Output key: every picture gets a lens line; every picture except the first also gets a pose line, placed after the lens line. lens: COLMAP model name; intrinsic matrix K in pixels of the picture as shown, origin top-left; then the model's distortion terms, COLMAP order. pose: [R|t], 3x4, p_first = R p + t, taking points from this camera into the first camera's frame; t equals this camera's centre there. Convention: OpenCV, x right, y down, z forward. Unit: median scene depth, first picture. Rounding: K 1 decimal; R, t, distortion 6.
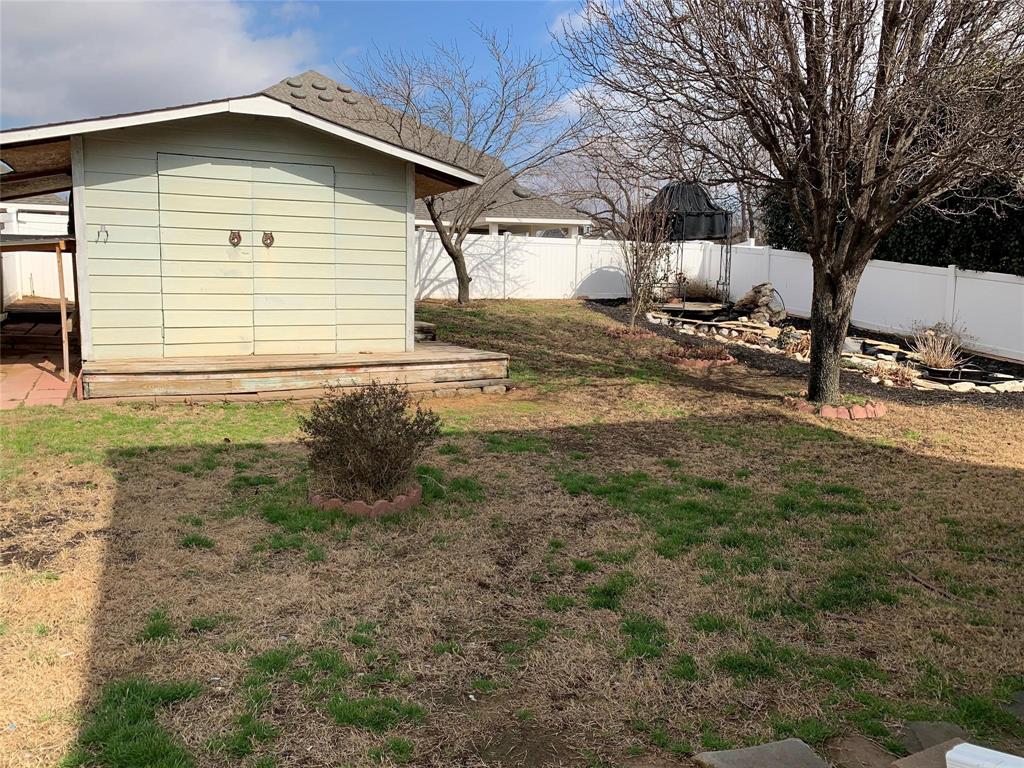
lens RADIAL K [[791.8, 0, 517.4], [0, 791.8, 386.9], [0, 0, 1]] dist [0.054112, -0.065765]
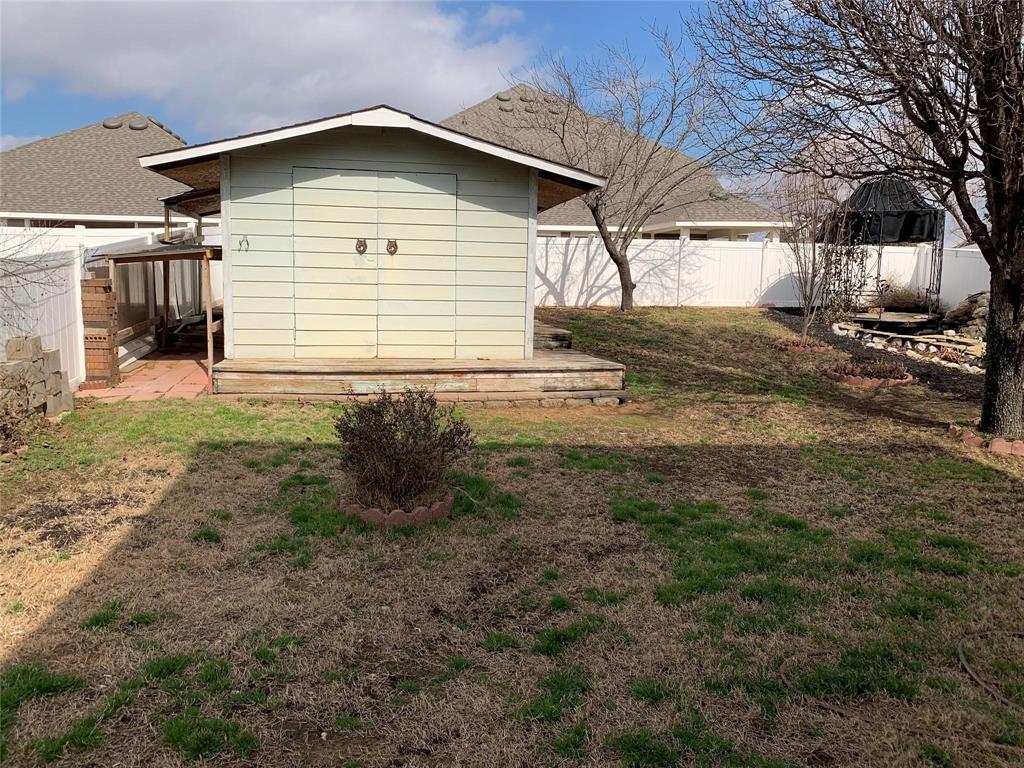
lens RADIAL K [[791.8, 0, 506.1], [0, 791.8, 387.3], [0, 0, 1]] dist [0.054112, -0.065765]
pose [[0.958579, 0.039331, -0.282098, 0.144832], [-0.041682, 0.999128, -0.002335, -0.007543], [0.281760, 0.013997, 0.959383, 0.061679]]
